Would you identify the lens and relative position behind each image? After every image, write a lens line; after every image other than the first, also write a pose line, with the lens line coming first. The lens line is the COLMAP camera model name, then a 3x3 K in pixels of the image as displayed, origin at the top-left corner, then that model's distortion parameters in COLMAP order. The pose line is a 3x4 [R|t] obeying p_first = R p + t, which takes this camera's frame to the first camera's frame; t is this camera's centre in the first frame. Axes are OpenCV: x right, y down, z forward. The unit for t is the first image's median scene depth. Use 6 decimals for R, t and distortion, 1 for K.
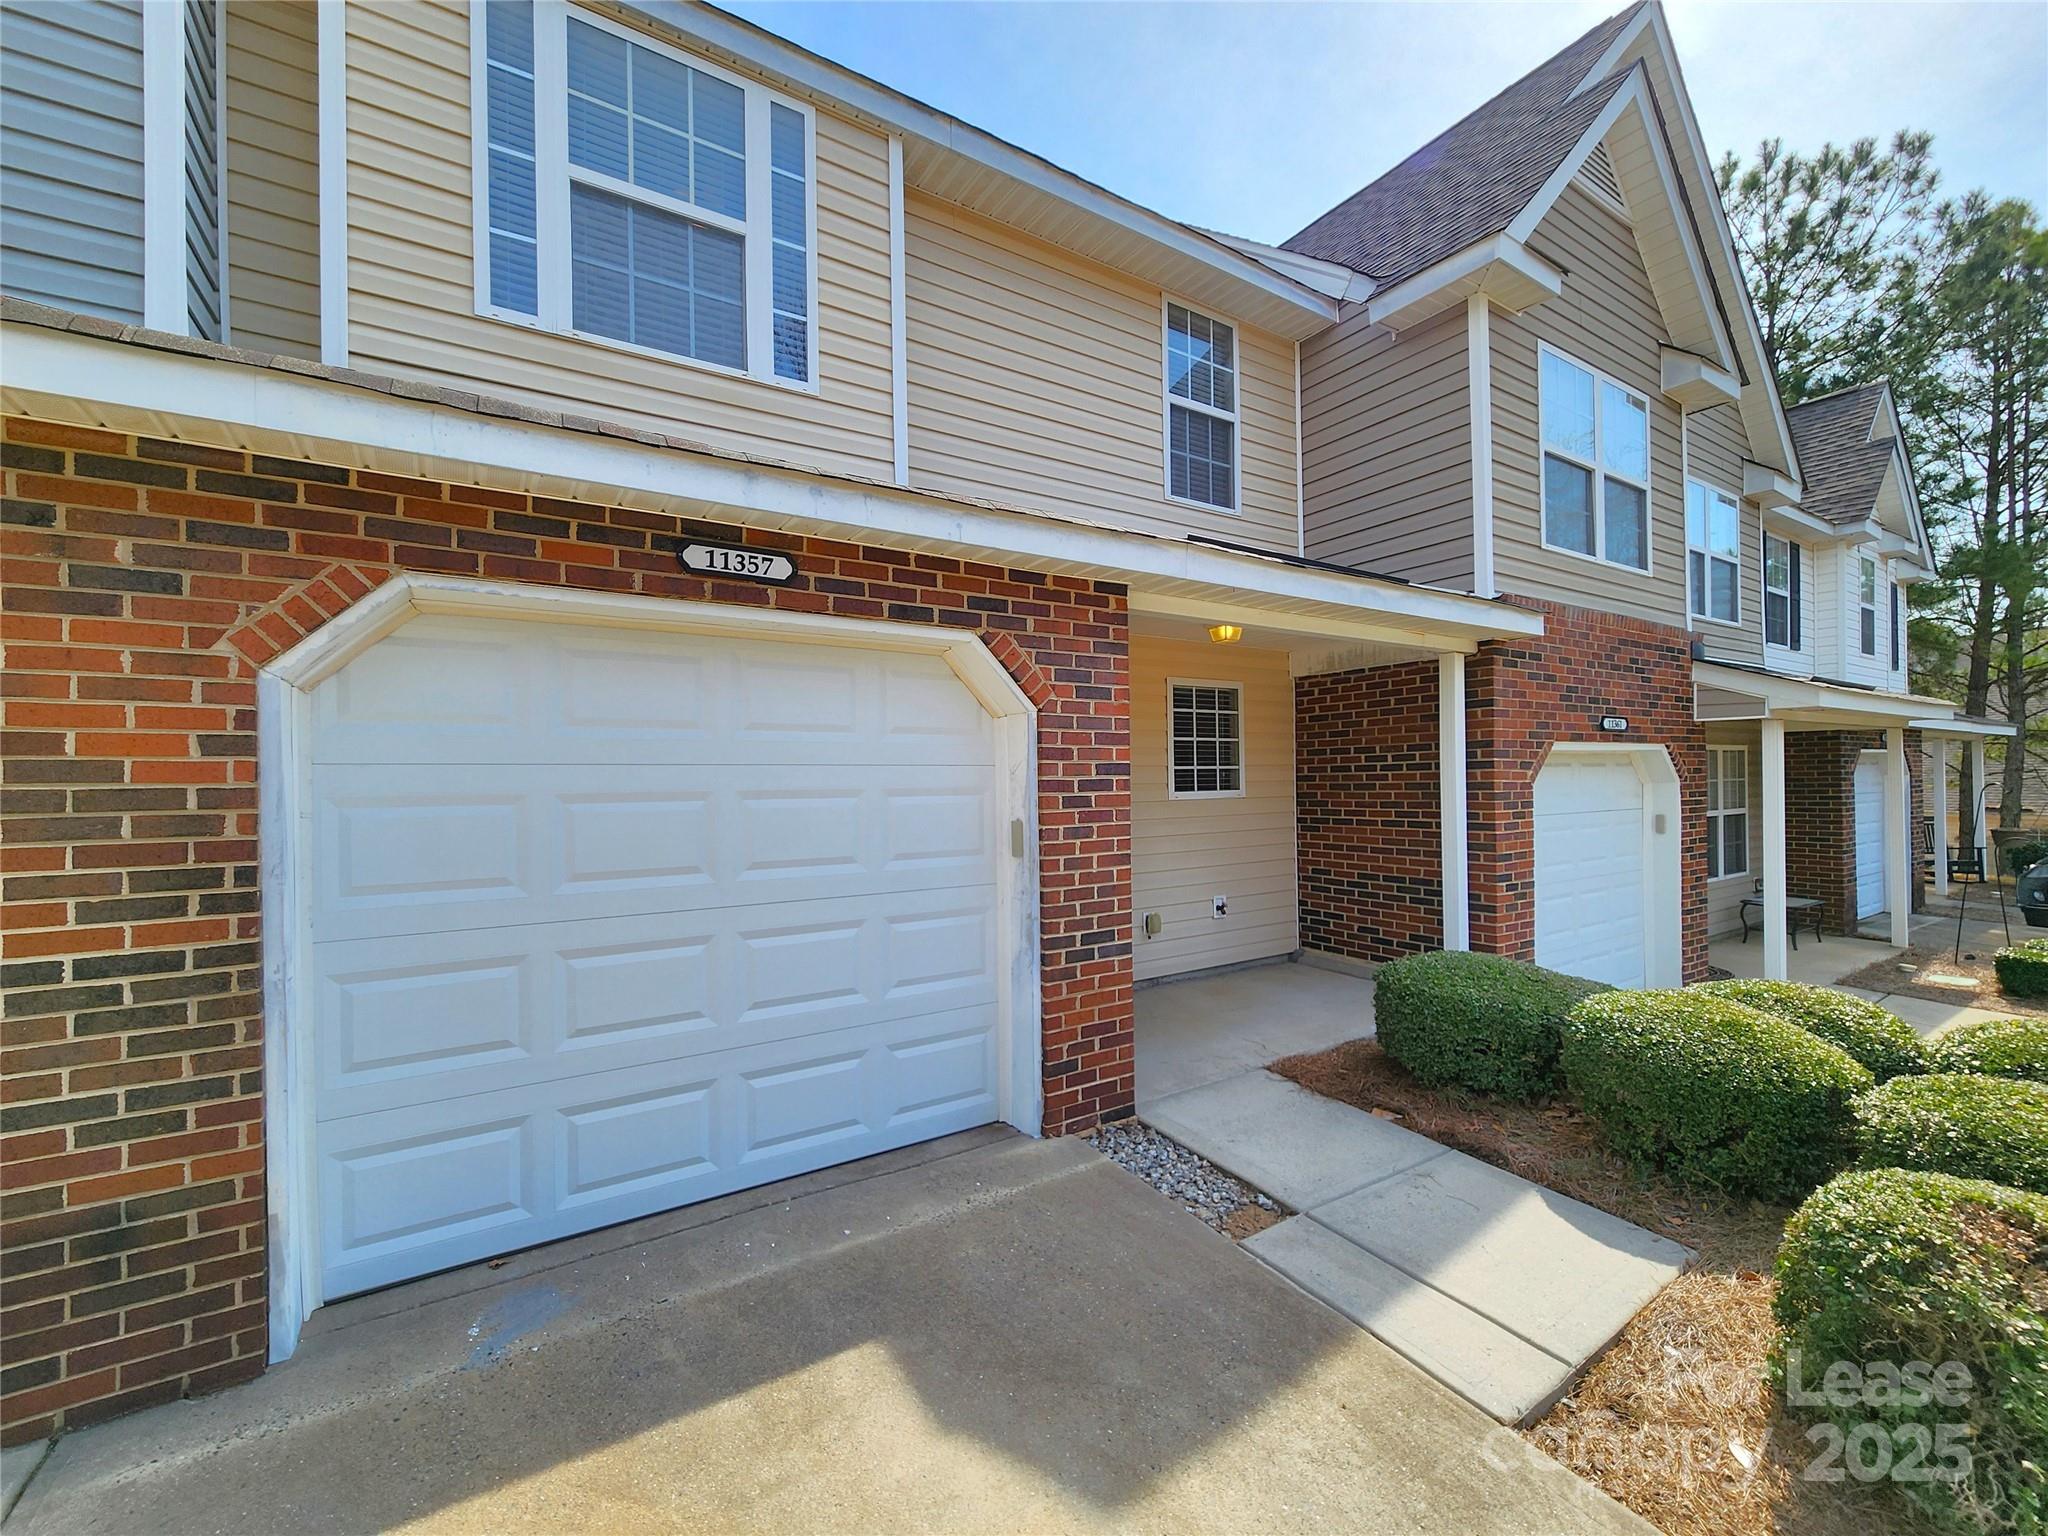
lens RADIAL K [[841.9, 0, 1017.3], [0, 841.9, 774.9], [0, 0, 1]] dist [0.000559, 0.000106]
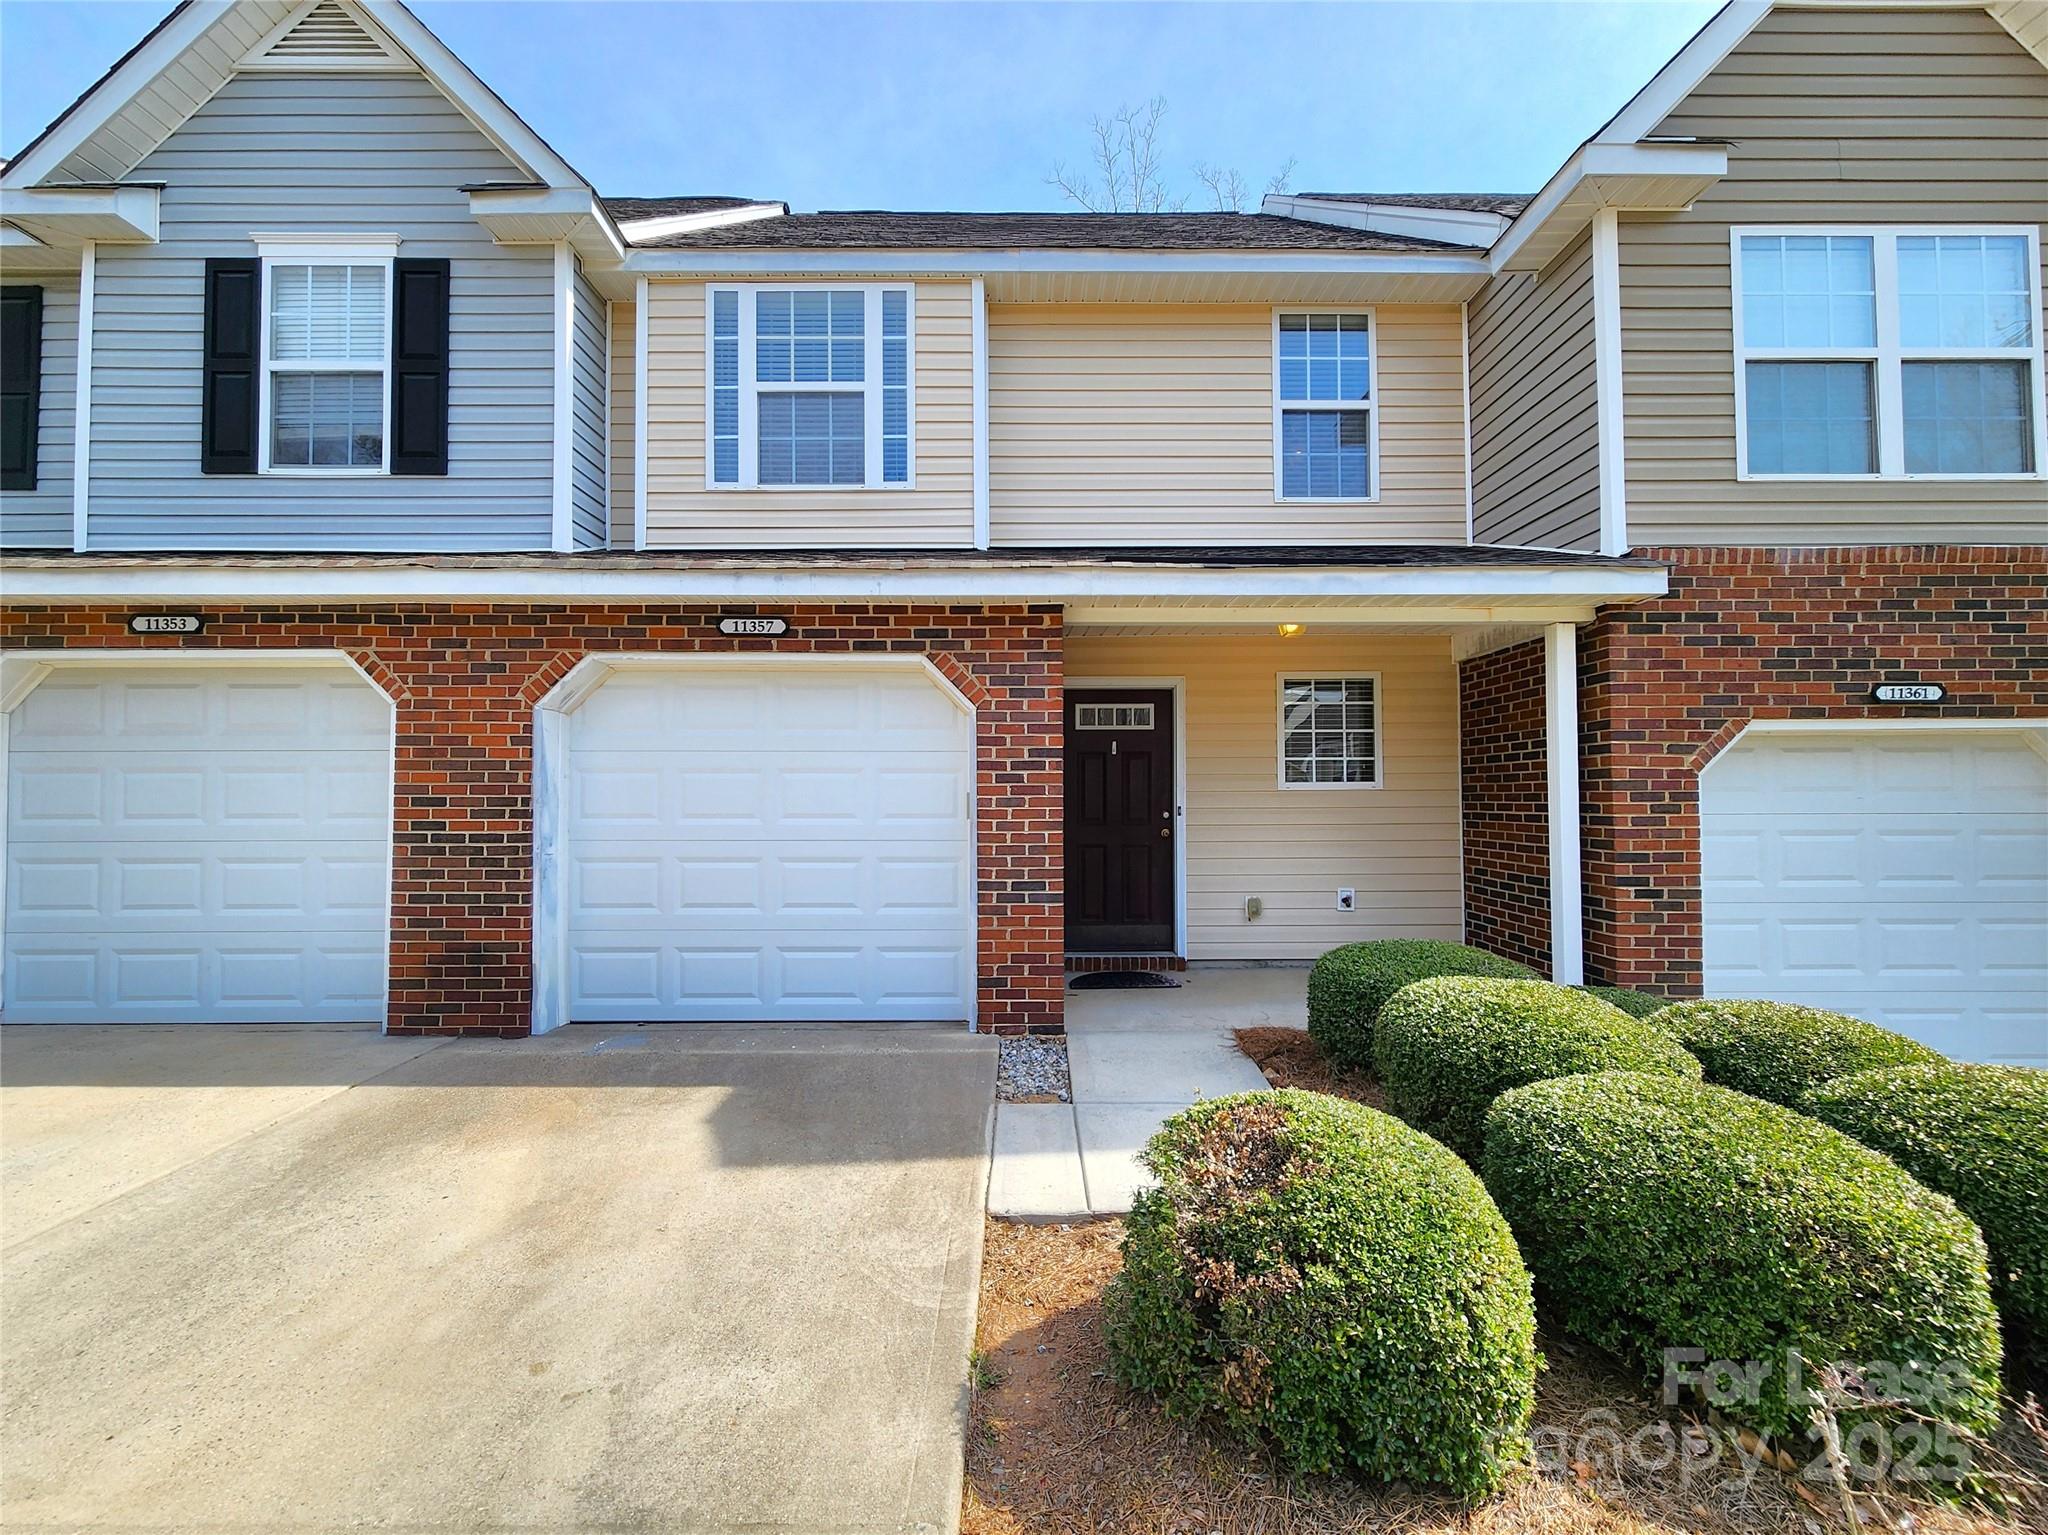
lens RADIAL K [[836.9, 0, 1017.9], [0, 836.9, 776.4], [0, 0, 1]] dist [0.001208, 0.000337]
pose [[0.841768, -0.001674, -0.539837, 0.786642], [-0.005778, 0.999910, -0.012110, 0.045505], [0.539808, 0.013313, 0.841683, -0.071532]]
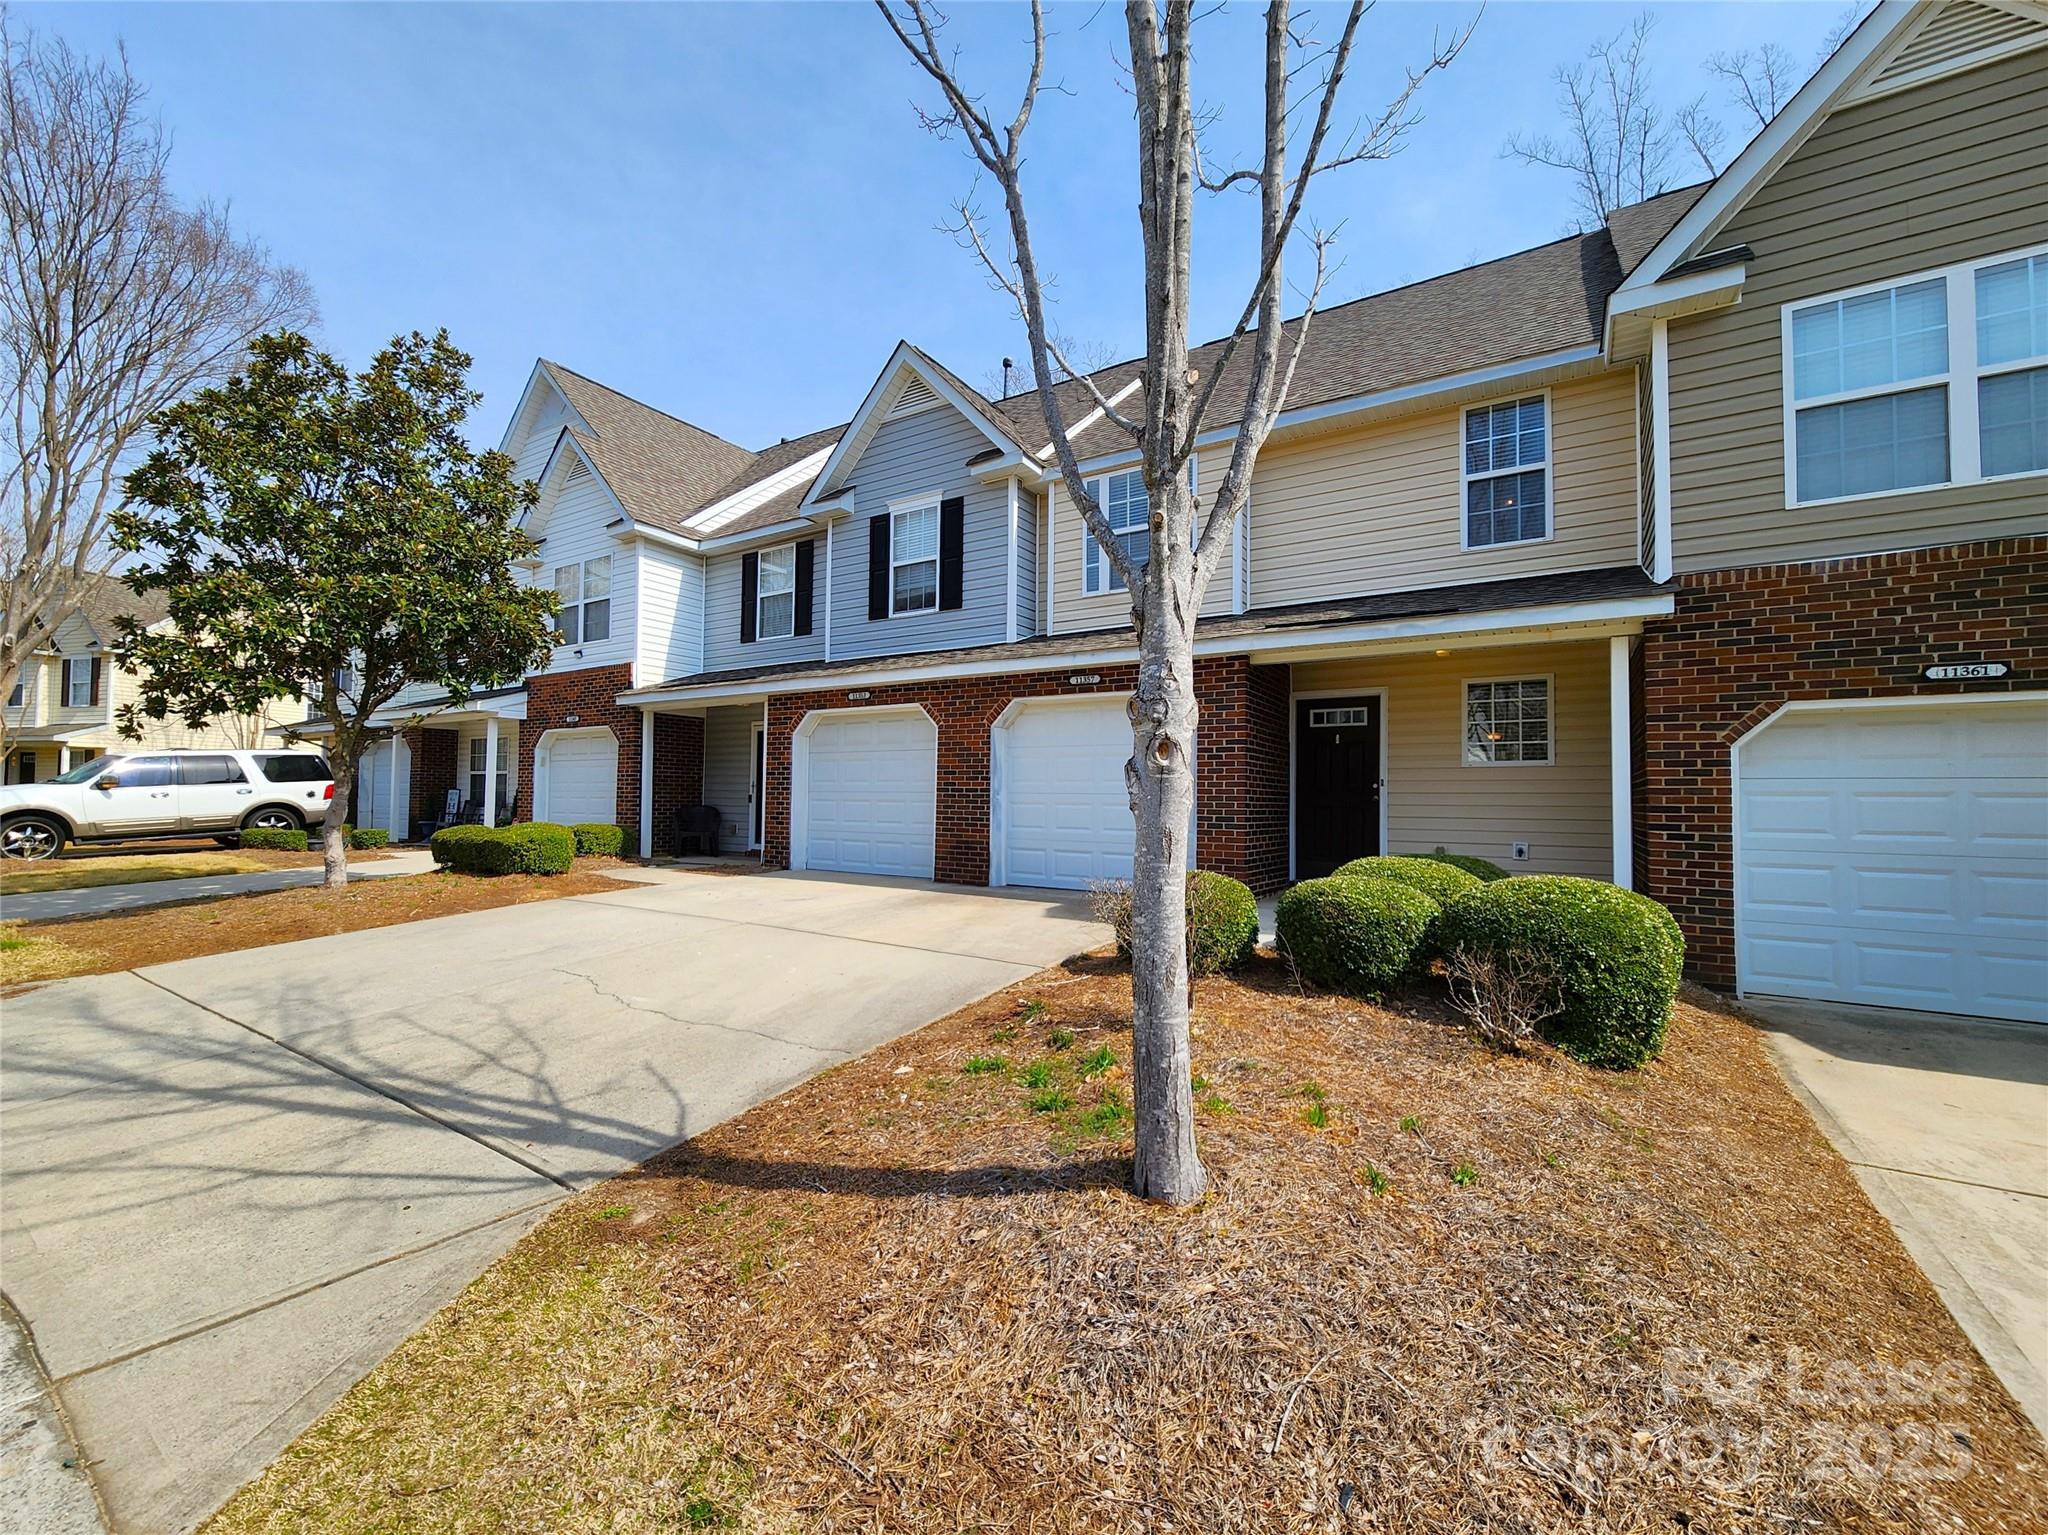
lens RADIAL K [[836.9, 0, 1017.9], [0, 836.9, 776.4], [0, 0, 1]] dist [0.001208, 0.000337]
pose [[0.410909, -0.007489, -0.911646, 1.916548], [-0.012005, 0.999835, -0.013624, 0.121603], [0.911598, 0.016542, 0.410751, -0.396675]]
